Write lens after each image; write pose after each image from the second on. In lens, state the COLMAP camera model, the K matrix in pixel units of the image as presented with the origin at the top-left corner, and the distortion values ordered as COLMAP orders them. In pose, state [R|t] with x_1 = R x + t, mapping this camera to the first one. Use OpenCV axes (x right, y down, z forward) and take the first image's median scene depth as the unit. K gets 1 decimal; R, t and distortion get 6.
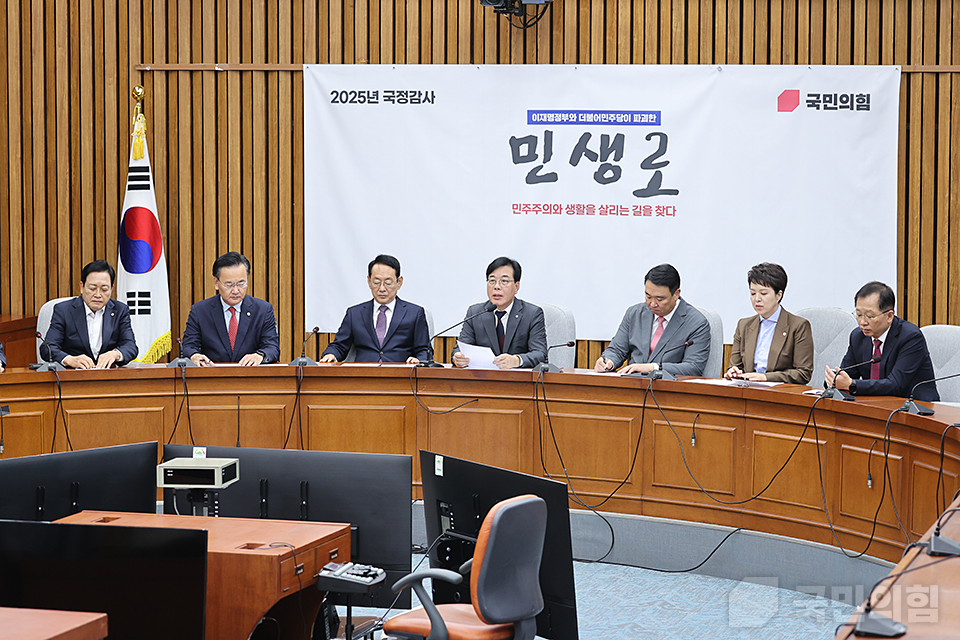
lens RADIAL K [[2886.5, 0, 480.0], [0, 2886.5, 320.0], [0, 0, 1]] dist [-0.079320, 0.124805]
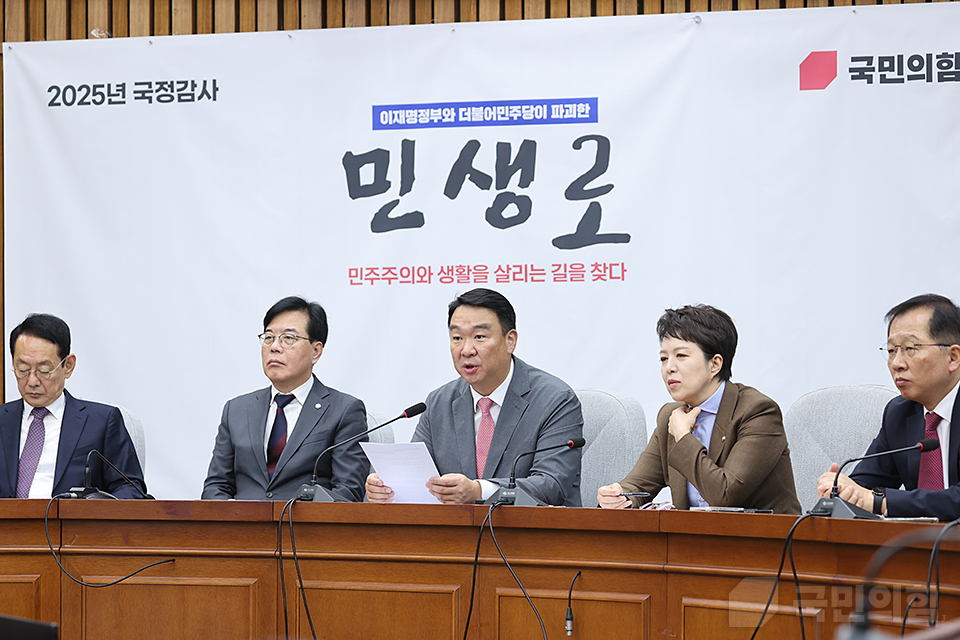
lens RADIAL K [[3357.7, 0, 480.0], [0, 3357.7, 320.0], [0, 0, 1]] dist [-0.068809, 0.564431]
pose [[0.998977, -0.008876, -0.044331, 0.067826], [0.004364, 0.994892, -0.100846, 0.038258], [0.045000, 0.100550, 0.993914, 0.338068]]
